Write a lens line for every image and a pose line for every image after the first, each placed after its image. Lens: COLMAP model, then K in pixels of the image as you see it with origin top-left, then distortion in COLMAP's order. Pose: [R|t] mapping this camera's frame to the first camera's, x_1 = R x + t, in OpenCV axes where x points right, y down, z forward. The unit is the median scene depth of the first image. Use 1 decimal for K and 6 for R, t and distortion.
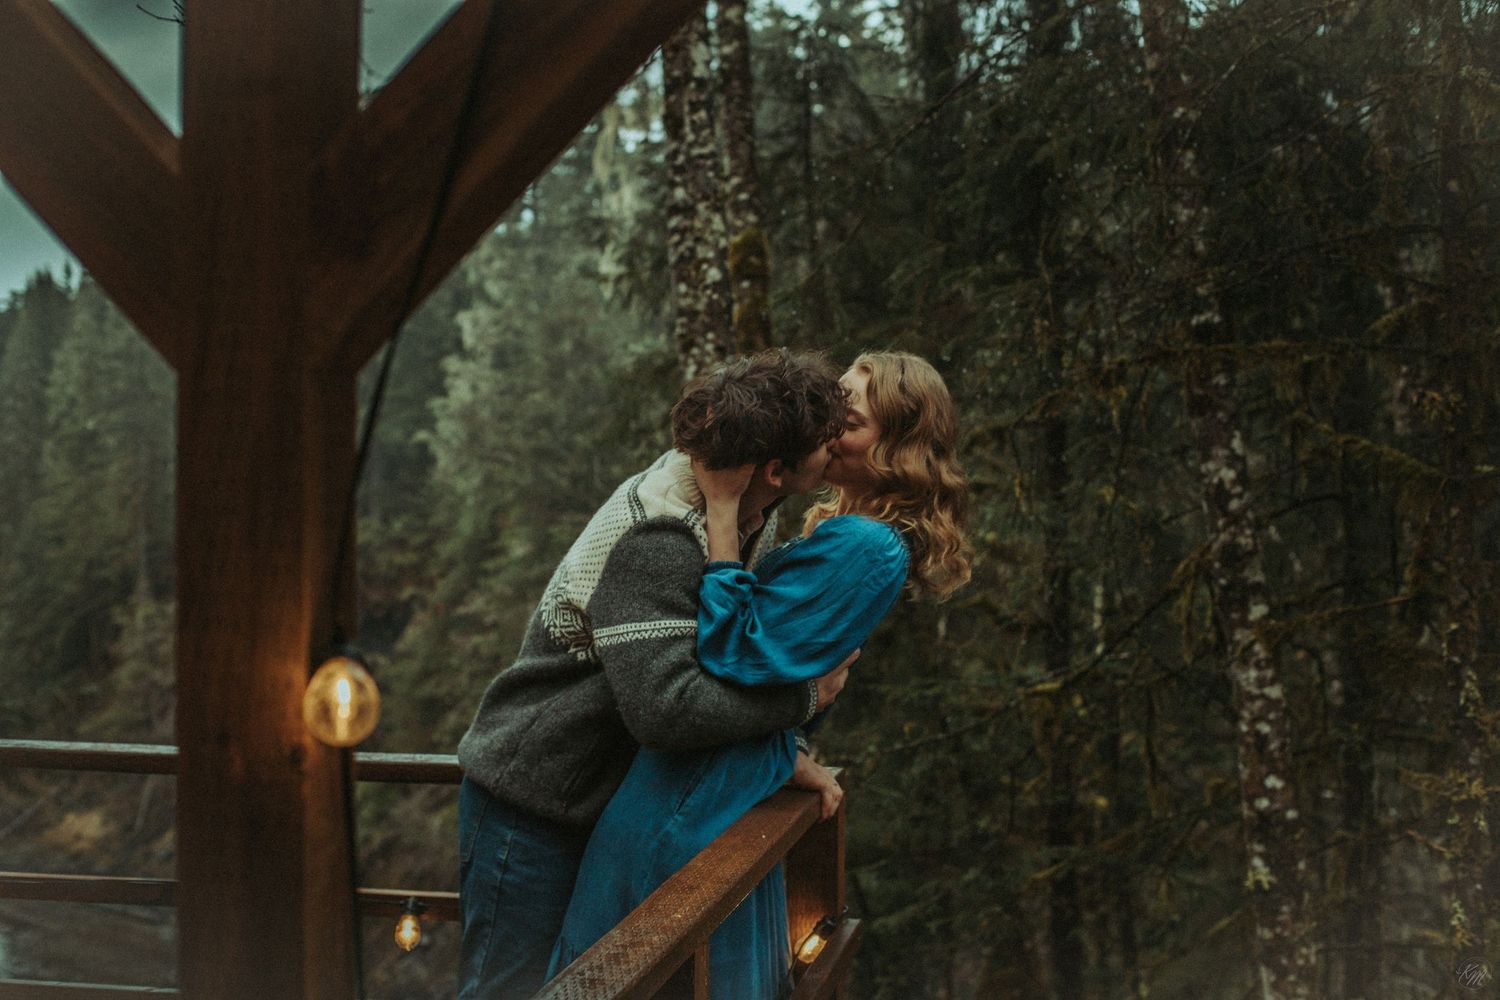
lens RADIAL K [[2035.4, 0, 759.2], [0, 2035.4, 493.4], [0, 0, 1]] dist [-0.098382, 0.000000]
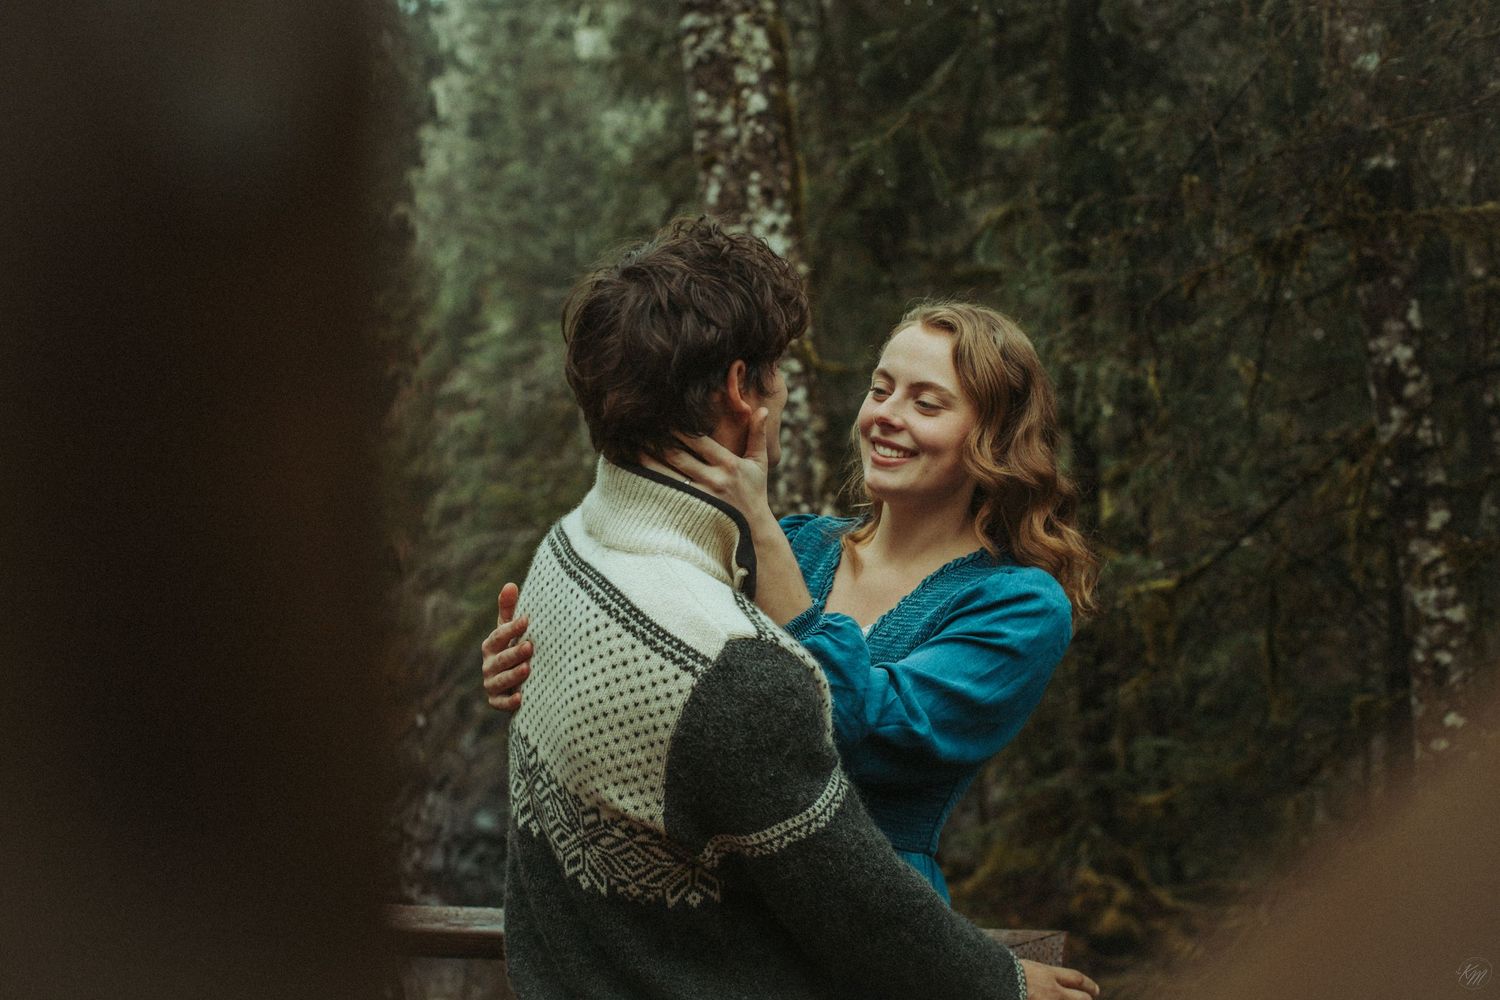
lens RADIAL K [[2035.4, 0, 749.3], [0, 2035.4, 472.2], [0, 0, 1]] dist [-0.098382, 0.000000]
pose [[0.999736, -0.022783, 0.002894, -0.031425], [0.022337, 0.993881, 0.108174, -0.046659], [-0.005340, -0.108081, 0.994128, 0.153269]]
